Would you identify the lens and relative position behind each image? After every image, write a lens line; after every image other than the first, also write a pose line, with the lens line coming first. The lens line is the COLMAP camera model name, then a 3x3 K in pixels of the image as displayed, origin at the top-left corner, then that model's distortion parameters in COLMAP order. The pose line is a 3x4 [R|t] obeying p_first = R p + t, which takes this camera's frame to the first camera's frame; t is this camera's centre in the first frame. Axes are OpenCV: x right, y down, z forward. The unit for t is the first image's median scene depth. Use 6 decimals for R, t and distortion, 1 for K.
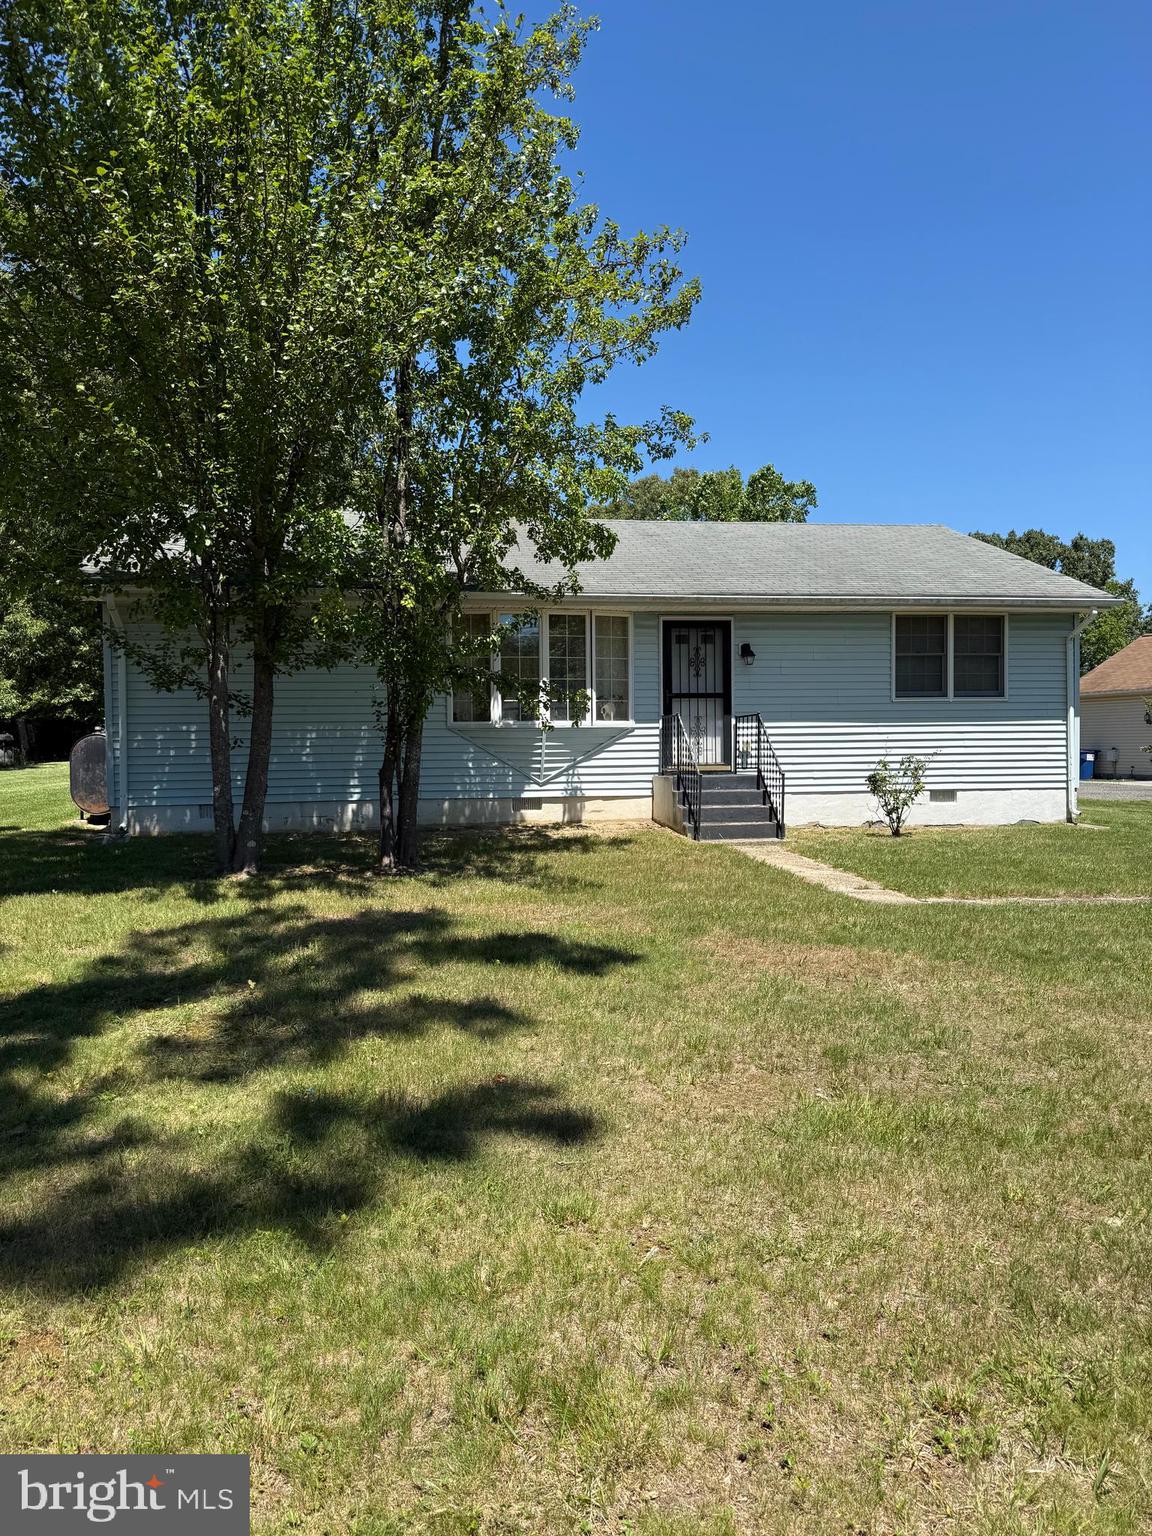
lens RADIAL K [[1073.9, 0, 575.0], [0, 1073.9, 777.0], [0, 0, 1]] dist [0.145447, -0.186269]
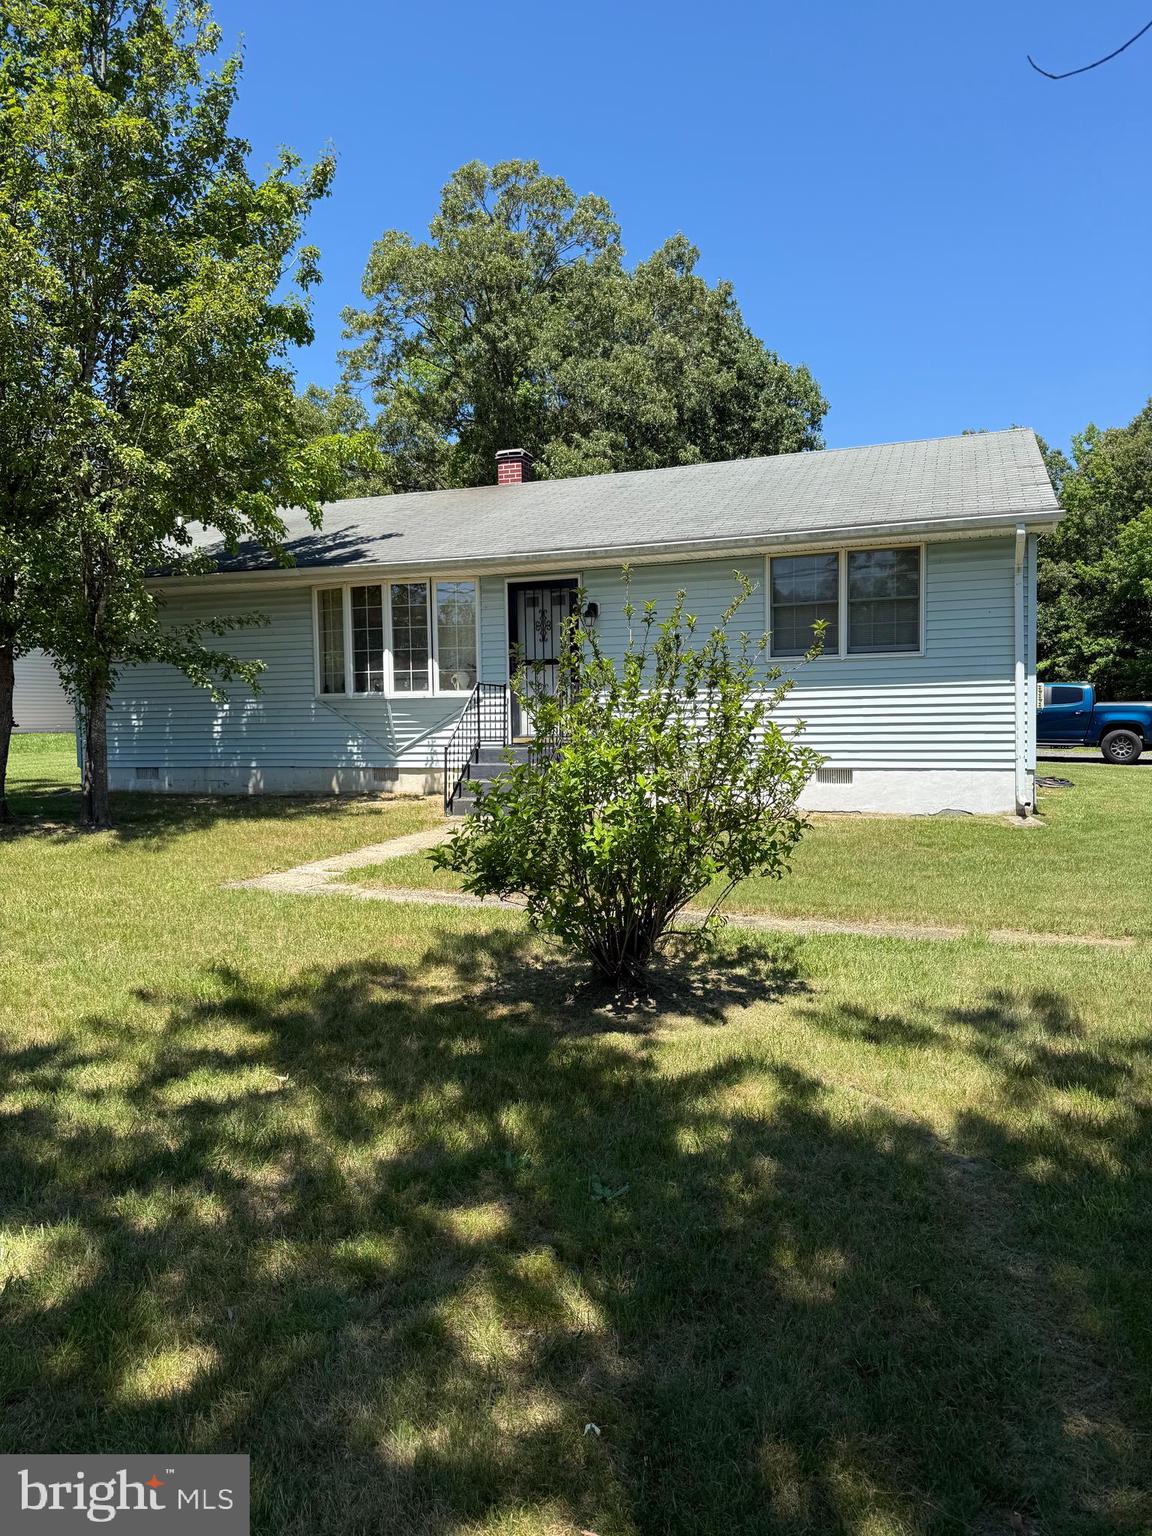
lens RADIAL K [[1073.9, 0, 575.0], [0, 1073.9, 777.0], [0, 0, 1]] dist [0.145447, -0.186269]
pose [[0.859687, 0.029127, -0.509991, 0.599963], [-0.000688, 0.998438, 0.055863, -0.027761], [0.510821, -0.047673, 0.858364, 0.207266]]
